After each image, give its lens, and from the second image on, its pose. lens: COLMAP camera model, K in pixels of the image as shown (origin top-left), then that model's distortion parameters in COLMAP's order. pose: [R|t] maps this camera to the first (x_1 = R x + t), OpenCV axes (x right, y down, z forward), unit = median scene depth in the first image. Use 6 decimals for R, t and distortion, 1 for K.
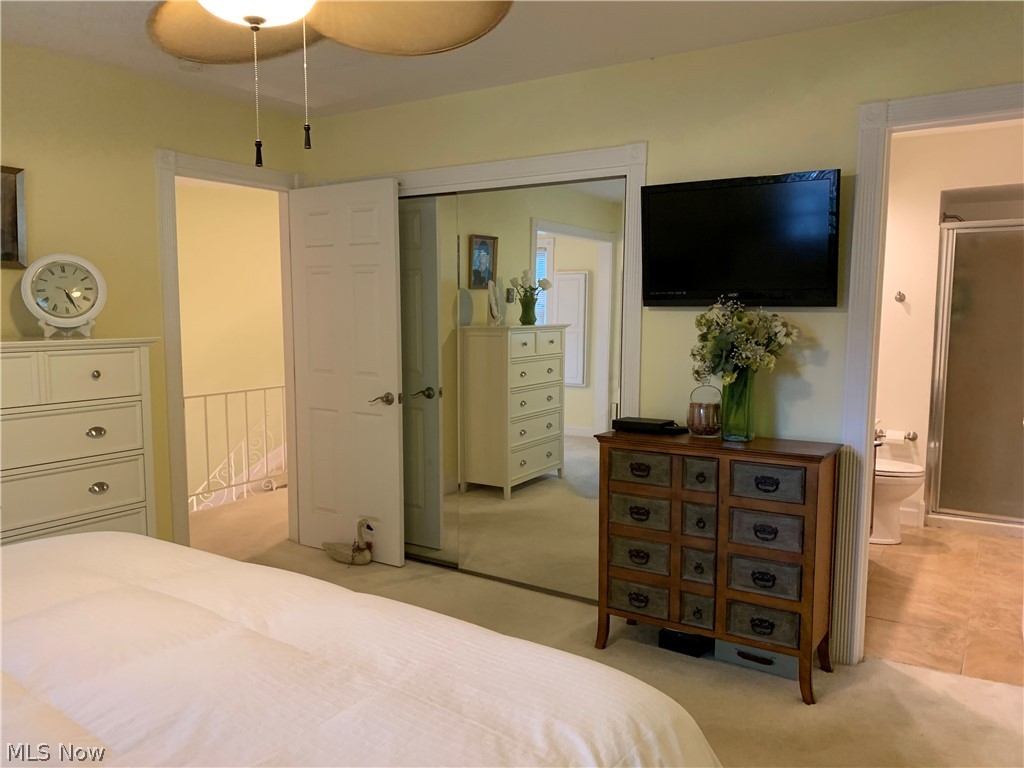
lens RADIAL K [[786.6, 0, 513.1], [0, 786.6, 385.2], [0, 0, 1]] dist [0.020030, -0.034168]
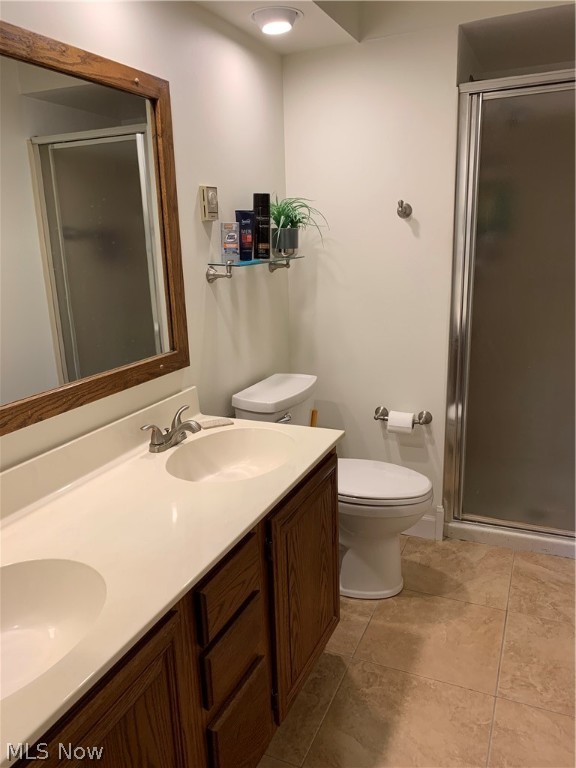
lens RADIAL K [[589.9, 0, 300.8], [0, 589.9, 384.4], [0, 0, 1]] dist [0.020030, -0.034168]
pose [[0.986351, -0.068457, 0.149752, 0.331986], [0.045490, 0.987373, 0.151739, -0.049197], [-0.158248, -0.142856, 0.977011, 0.530073]]
